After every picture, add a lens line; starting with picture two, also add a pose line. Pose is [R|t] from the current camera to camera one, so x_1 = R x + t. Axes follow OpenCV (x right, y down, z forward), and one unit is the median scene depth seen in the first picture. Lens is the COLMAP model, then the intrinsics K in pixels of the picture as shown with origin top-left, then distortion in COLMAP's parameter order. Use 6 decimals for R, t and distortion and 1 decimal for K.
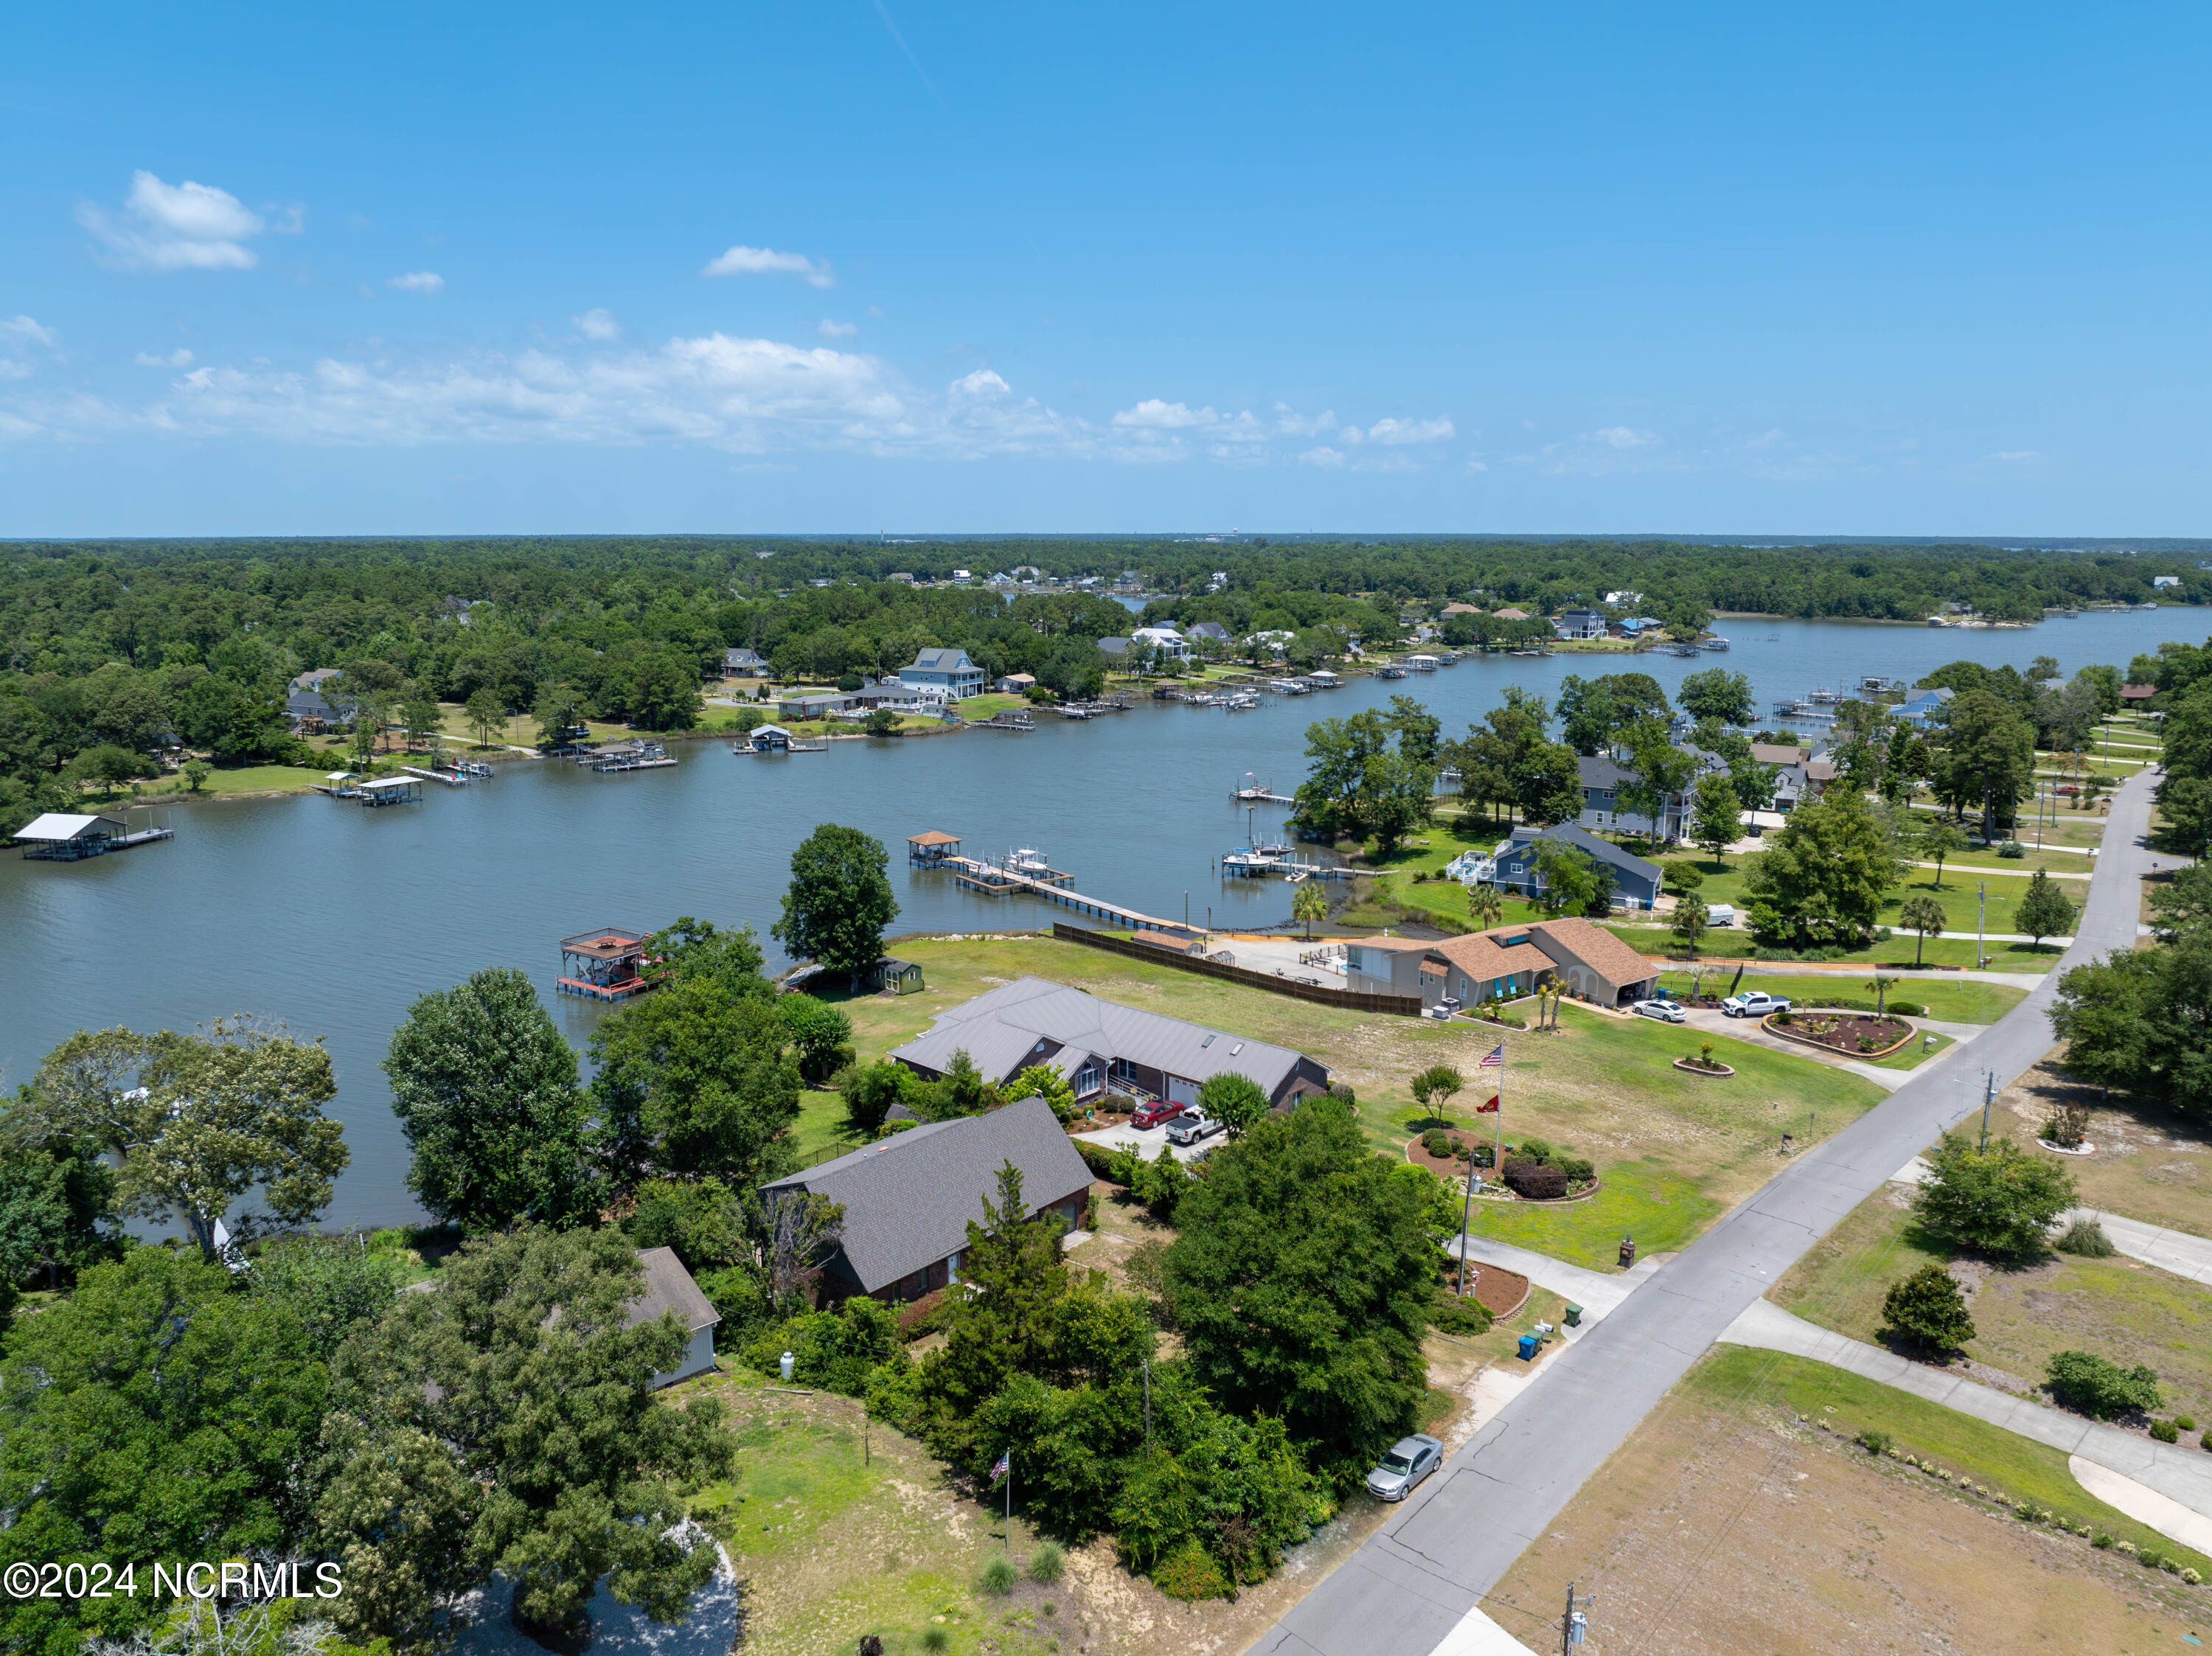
lens RADIAL K [[1555.4, 0, 1115.6], [0, 1555.4, 825.8], [0, 0, 1]] dist [-0.065132, 0.030979]
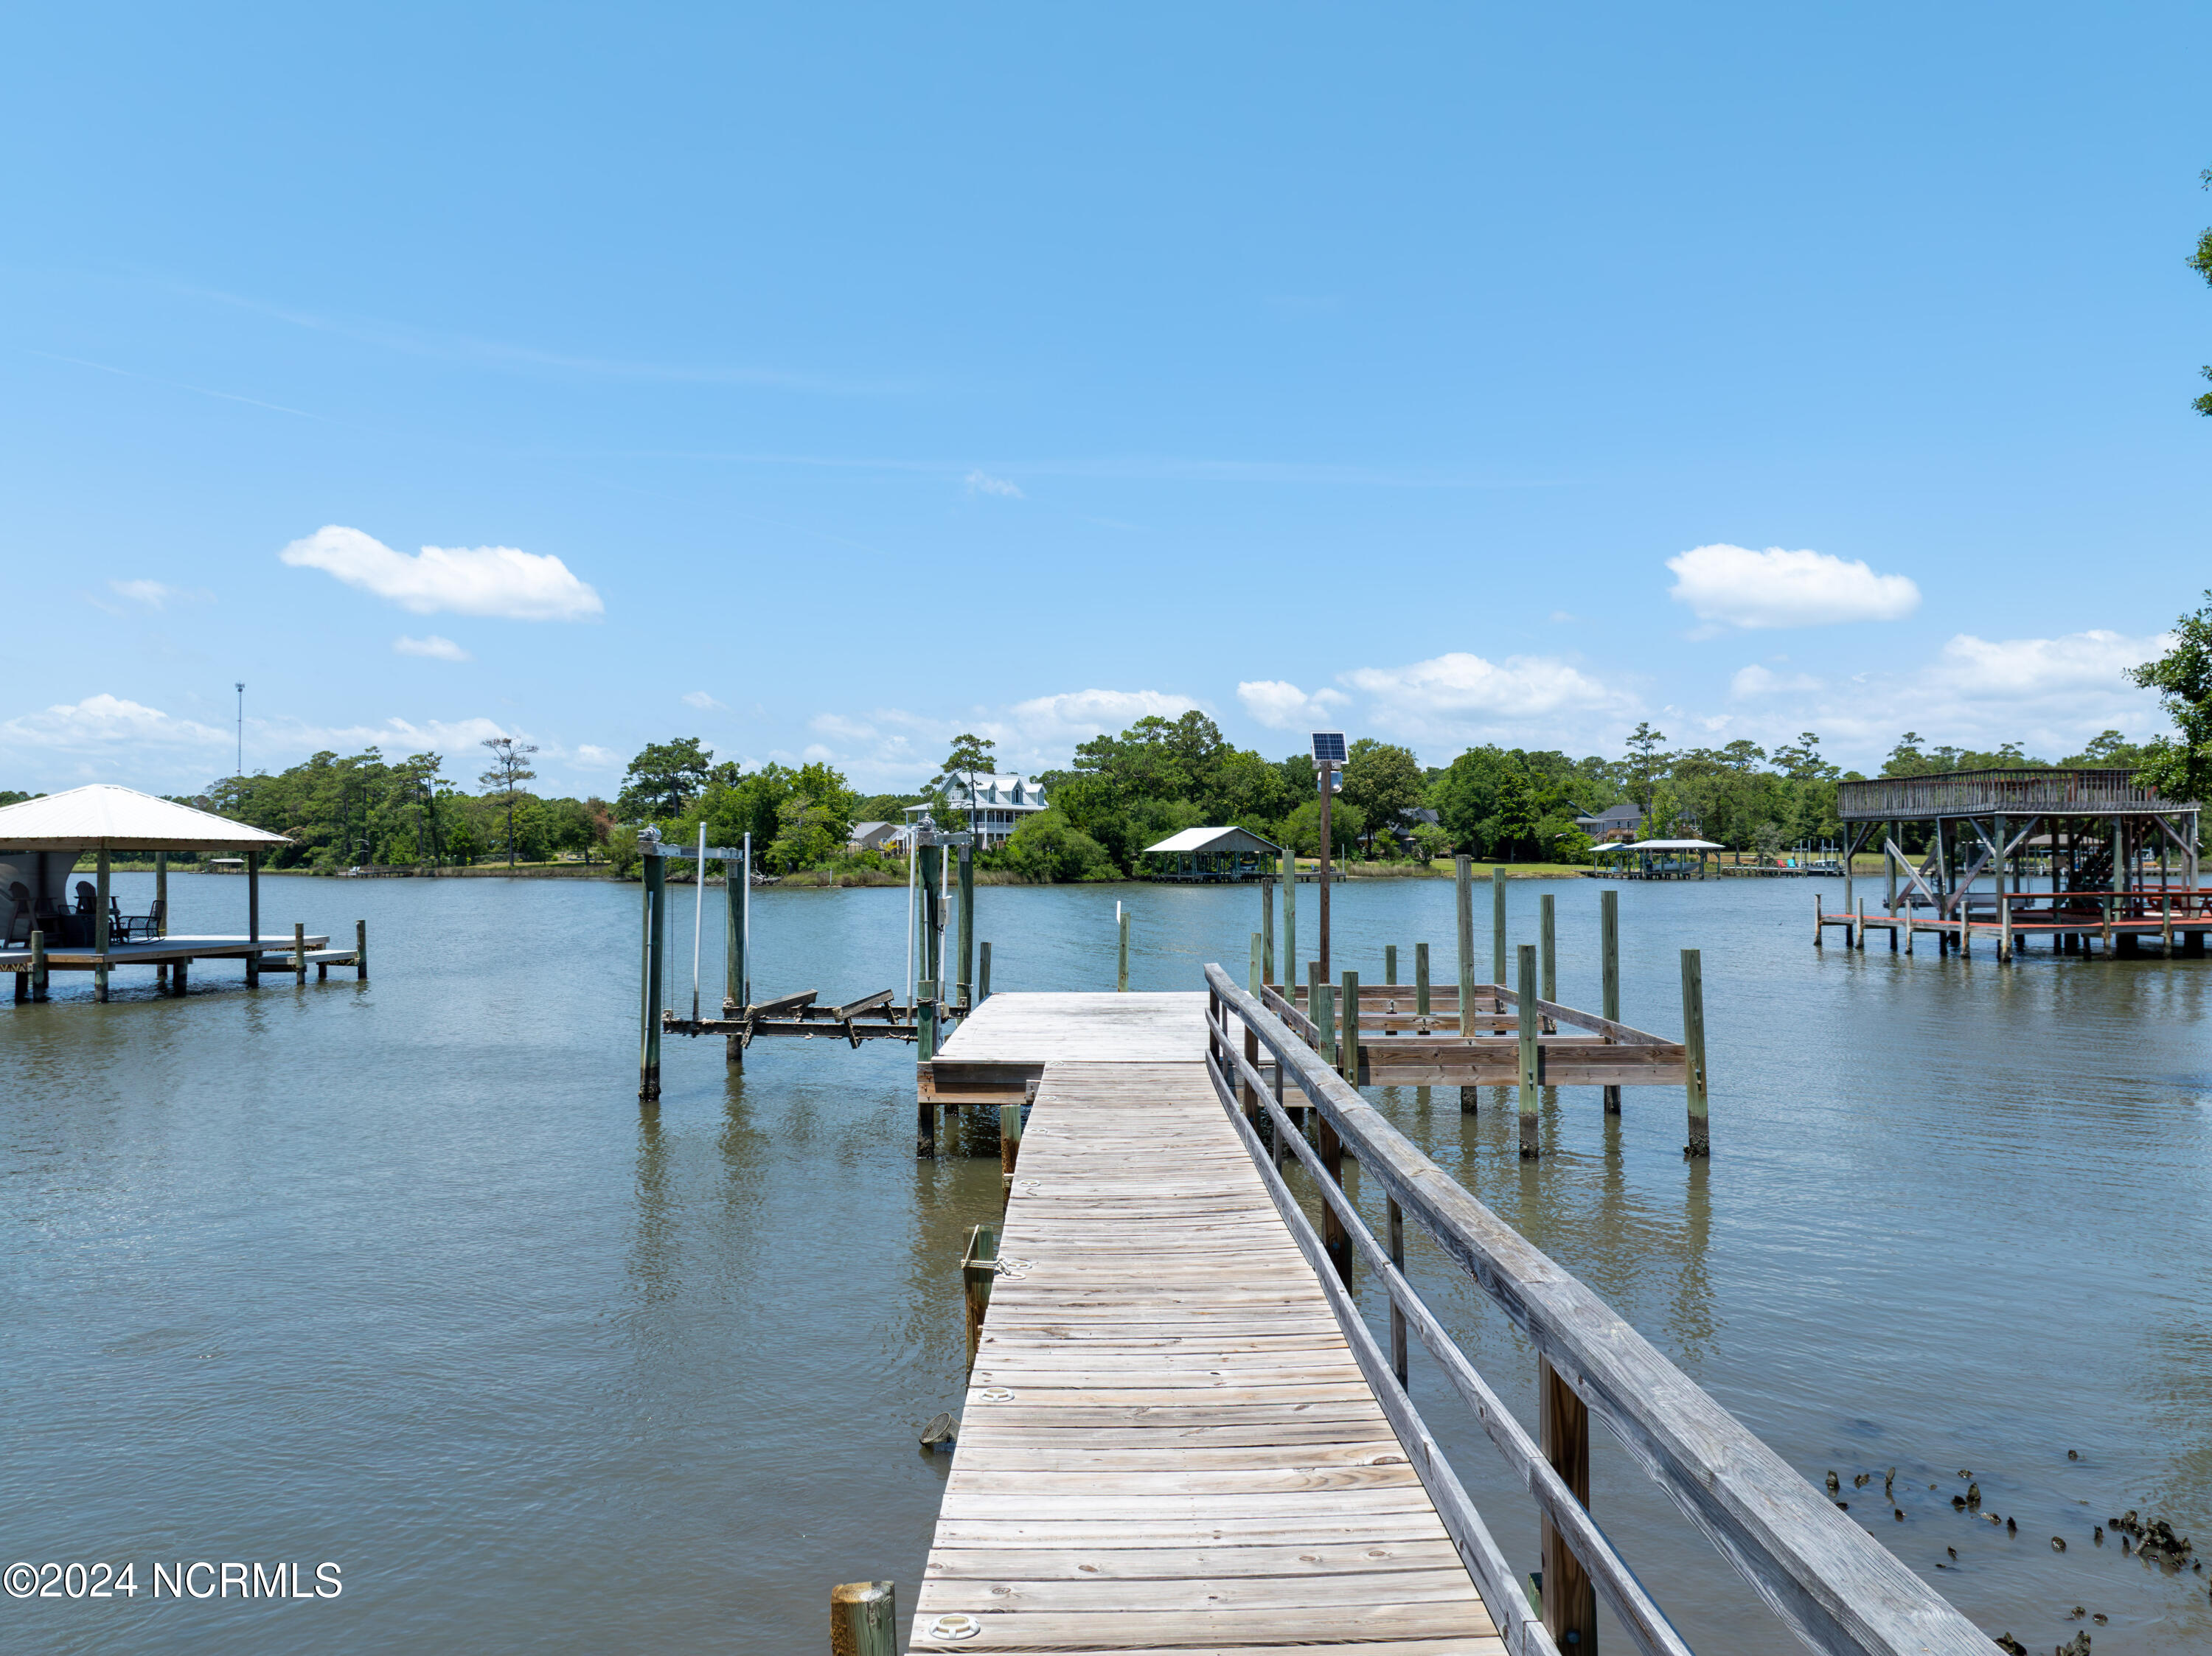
lens RADIAL K [[1555.4, 0, 1108.0], [0, 1555.4, 837.0], [0, 0, 1]] dist [-0.065132, 0.030979]
pose [[0.641698, -0.017334, -0.766762, -0.119500], [-0.134263, 0.981768, -0.134558, 0.078263], [0.755114, 0.189293, 0.627671, 0.383238]]
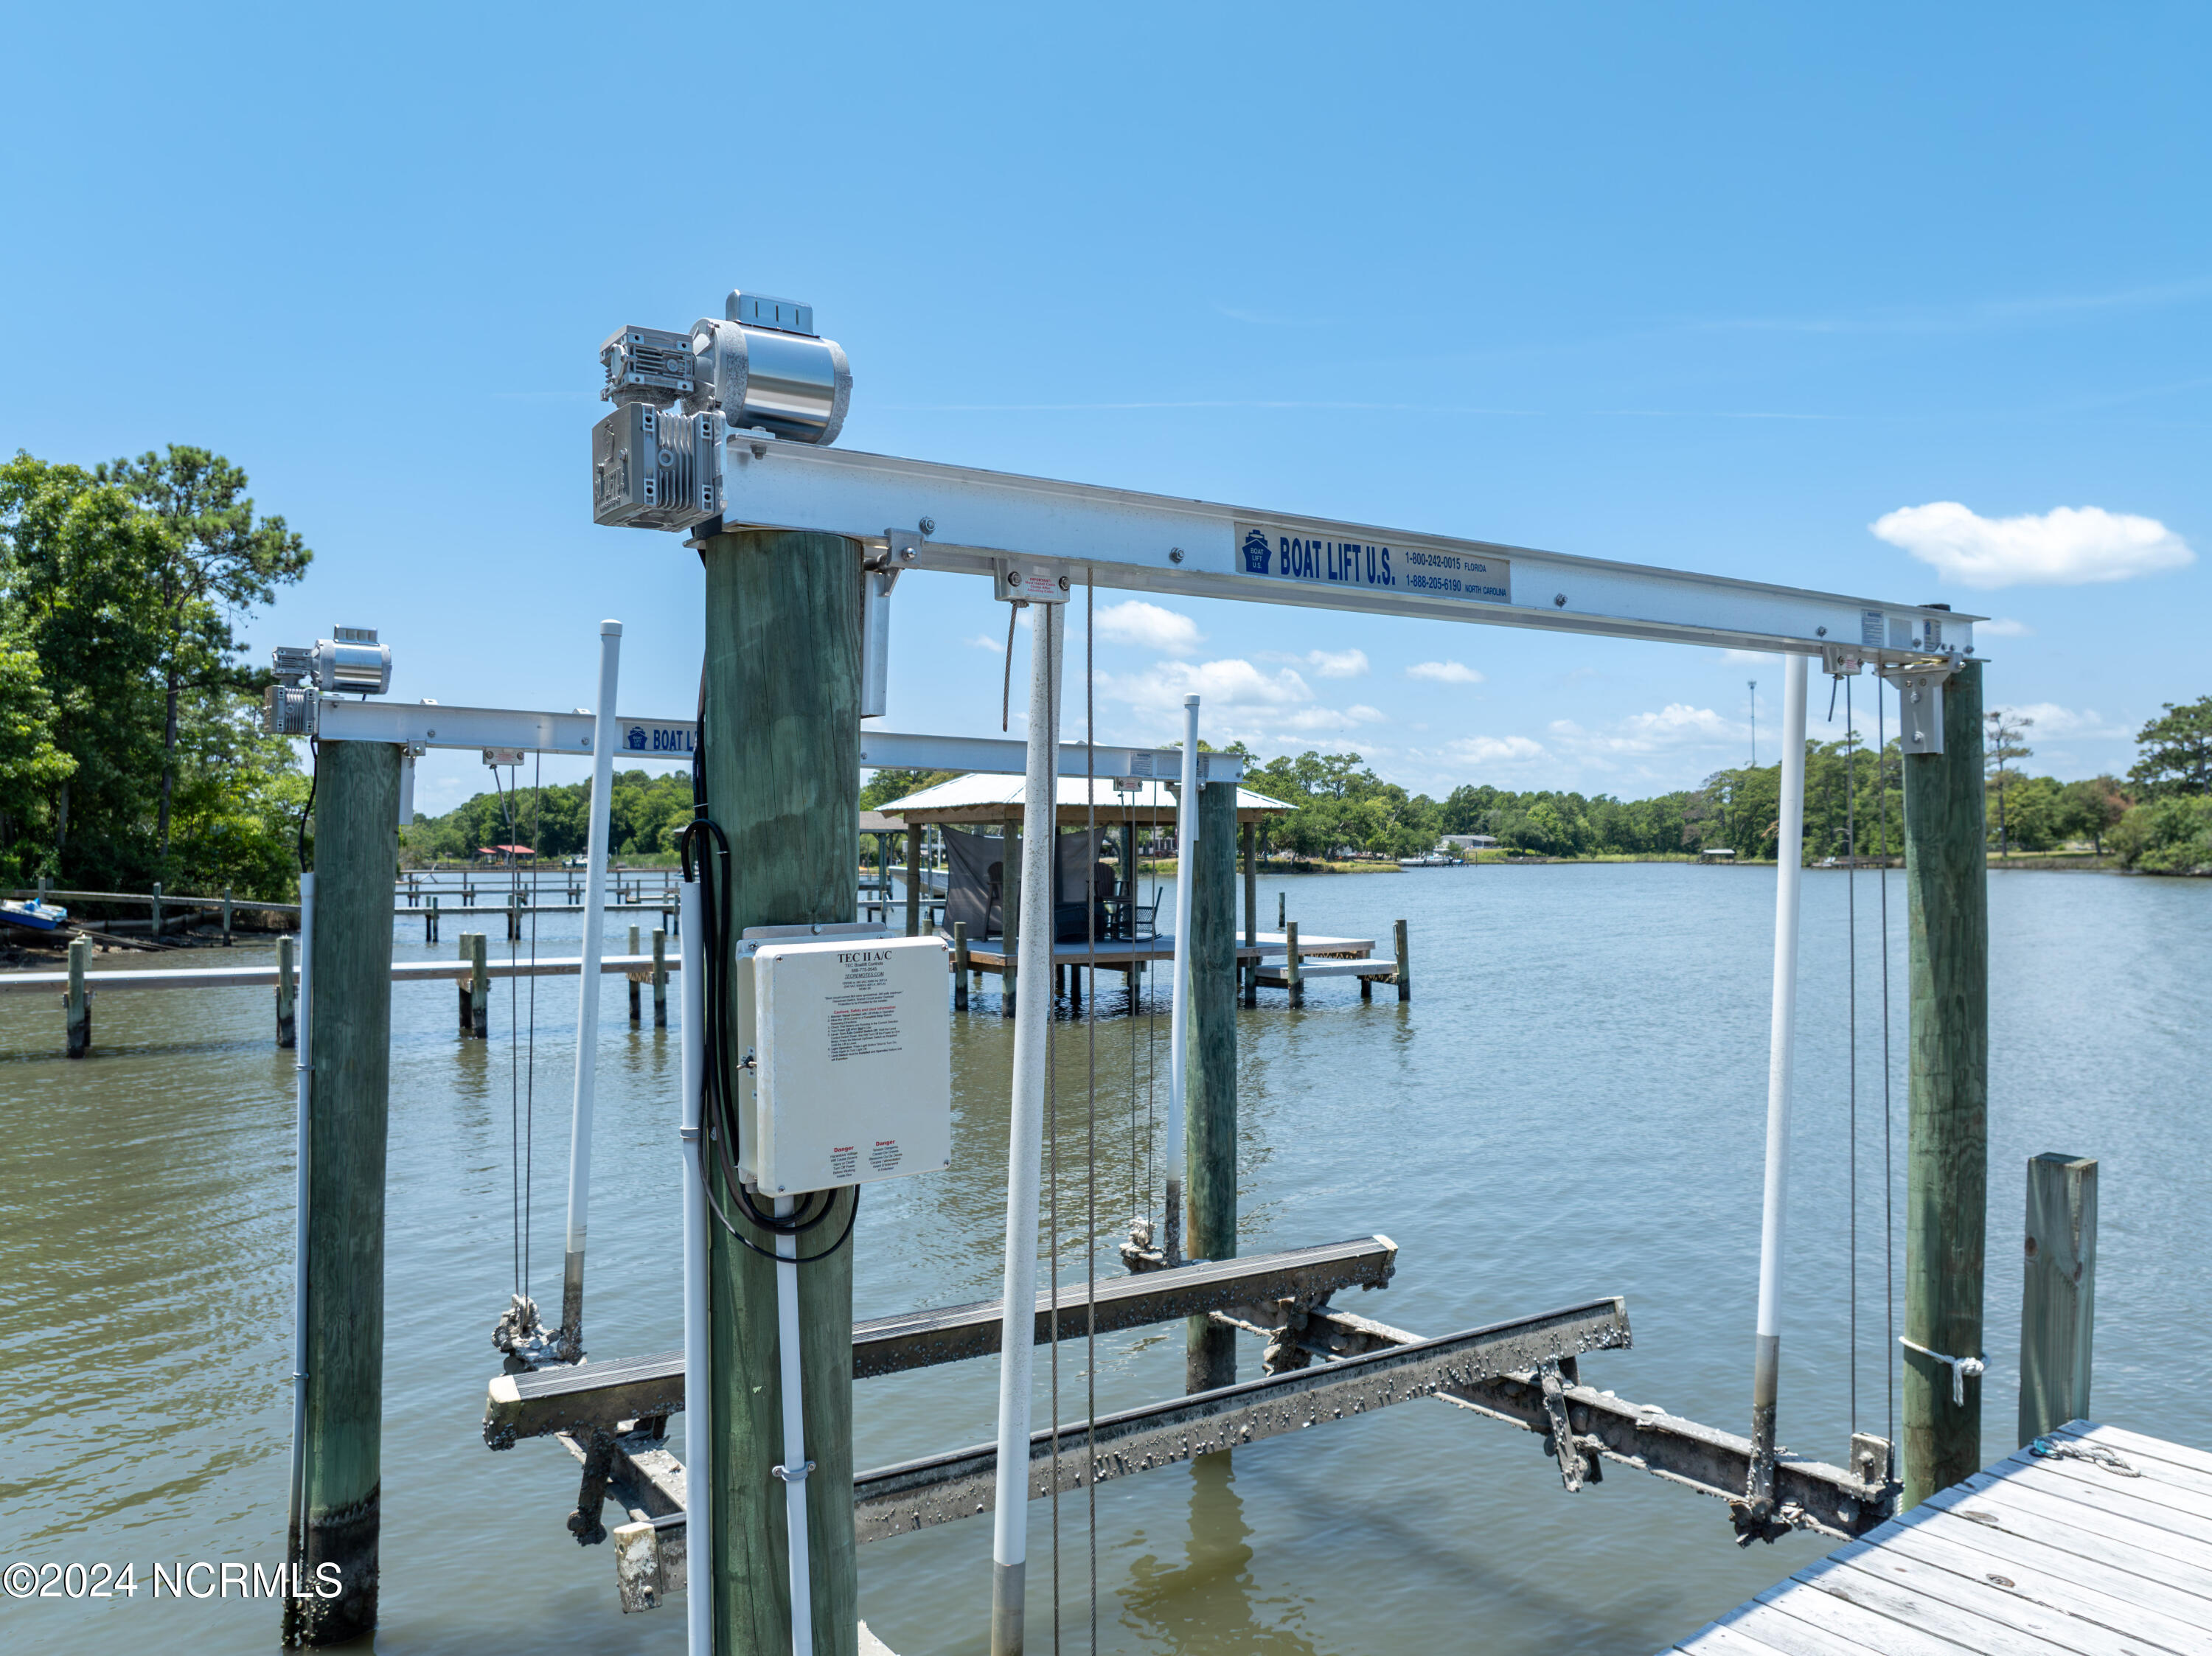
lens RADIAL K [[1555.4, 0, 1113.5], [0, 1555.4, 839.0], [0, 0, 1]] dist [-0.065132, 0.030979]
pose [[-0.222428, -0.014316, -0.974844, -0.163103], [-0.176018, 0.984051, 0.025711, 0.072428], [0.958928, 0.177309, -0.221401, 0.419448]]
